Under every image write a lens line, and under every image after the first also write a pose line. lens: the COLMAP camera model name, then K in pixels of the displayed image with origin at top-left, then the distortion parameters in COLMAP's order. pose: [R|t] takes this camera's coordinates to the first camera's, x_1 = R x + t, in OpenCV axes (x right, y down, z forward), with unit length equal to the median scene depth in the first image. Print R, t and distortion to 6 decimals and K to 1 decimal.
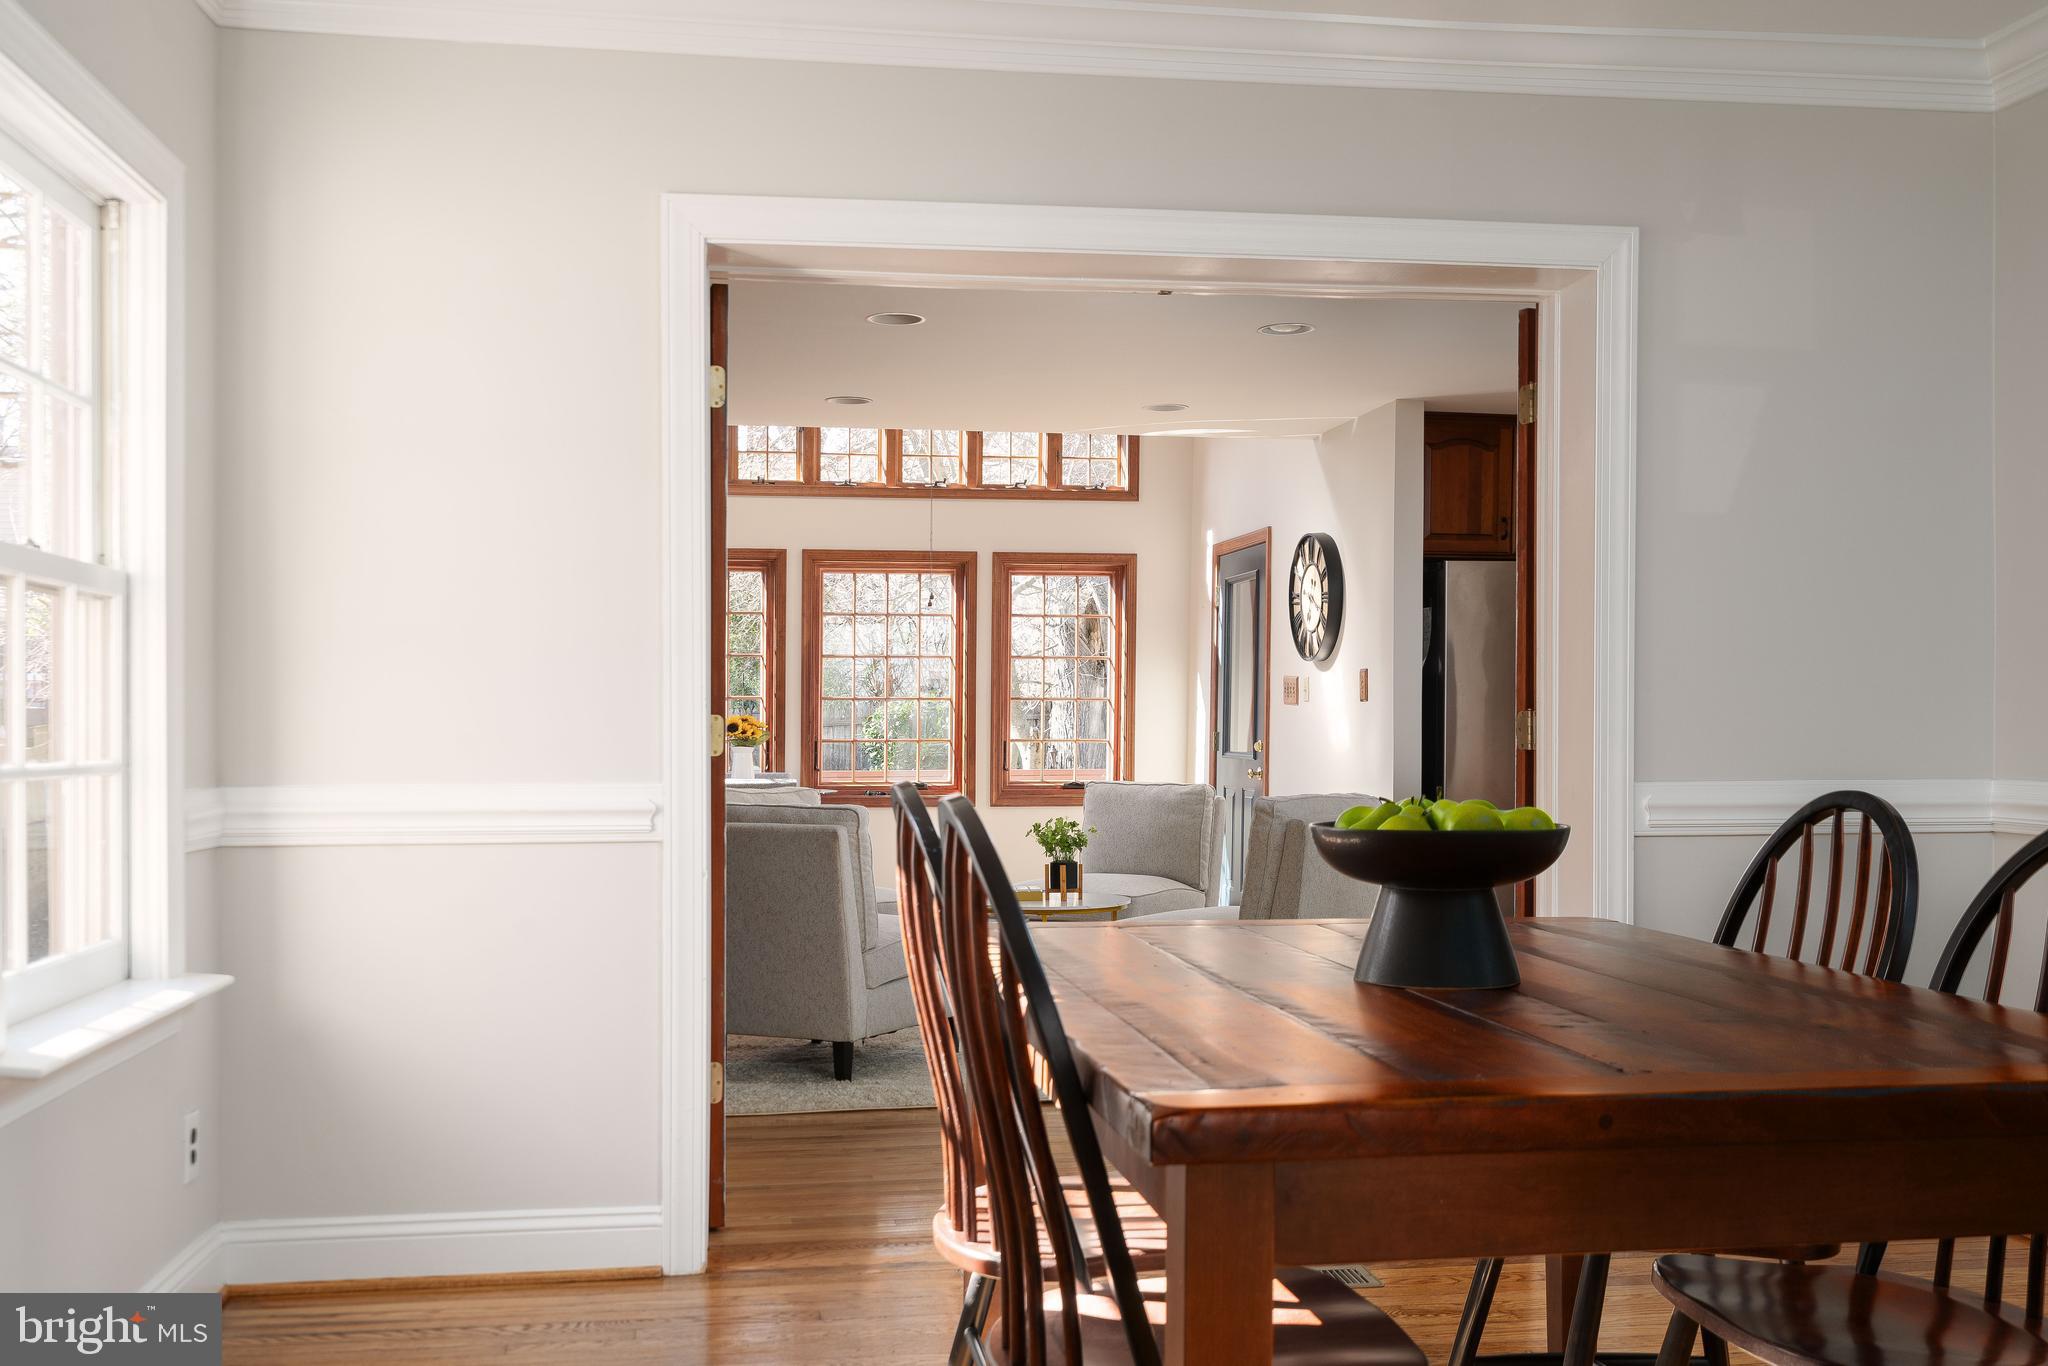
lens RADIAL K [[2030.0, 0, 1024.0], [0, 2030.0, 683.0], [0, 0, 1]] dist [-0.001468, -0.000265]
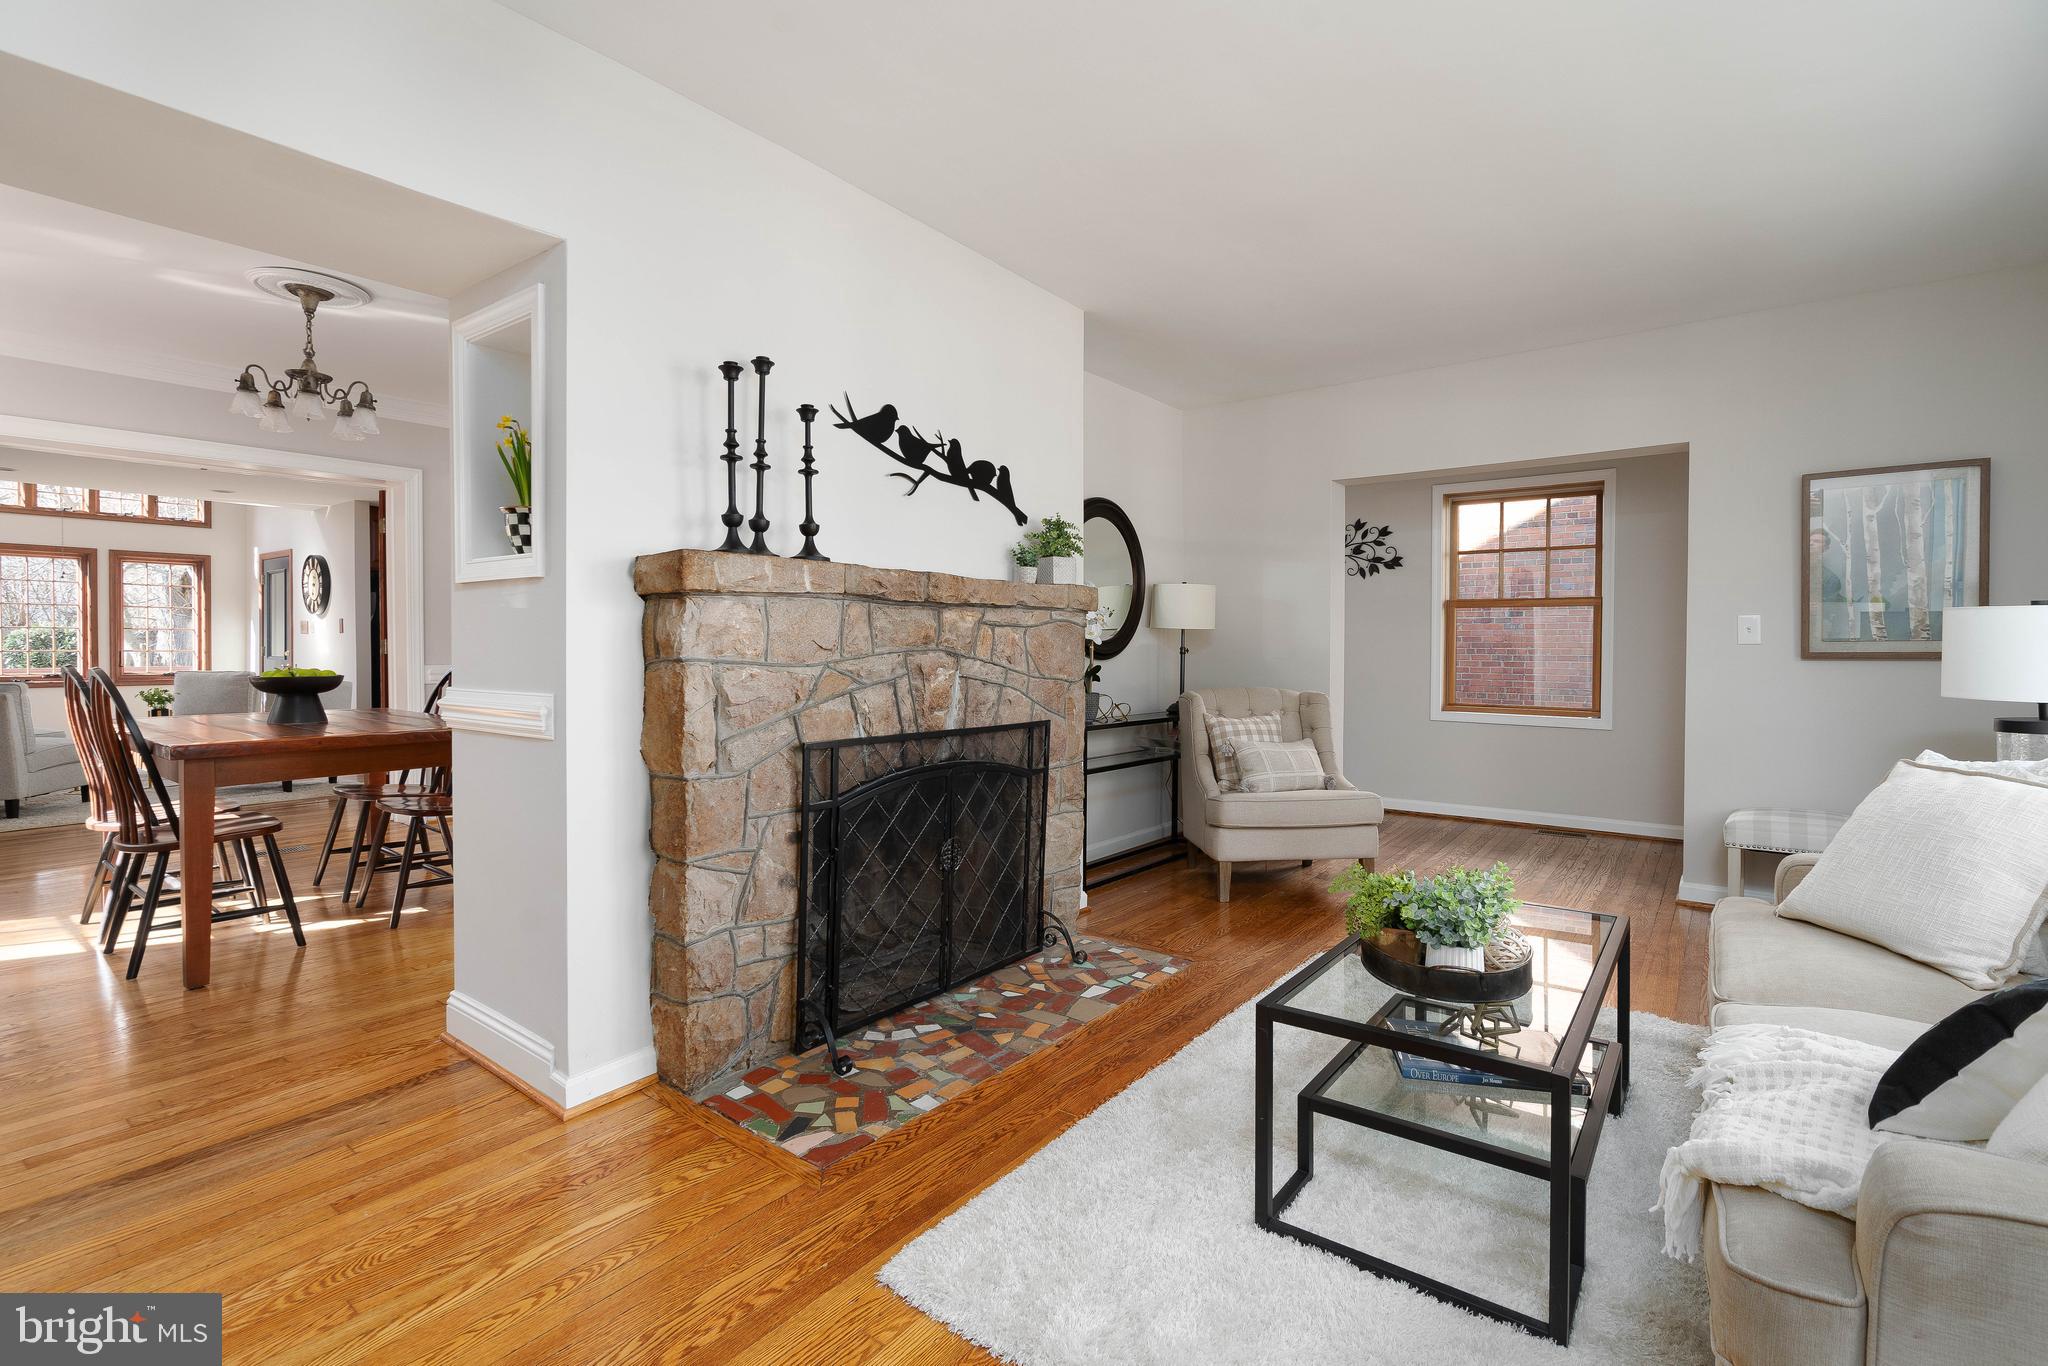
lens RADIAL K [[936.8, 0, 1018.6], [0, 936.8, 669.2], [0, 0, 1]] dist [-0.003916, 0.000324]
pose [[0.727735, -0.015609, 0.685681, 0.003256], [-0.017723, 0.998979, 0.041551, -0.006045], [-0.685630, -0.042391, 0.726715, -0.222579]]
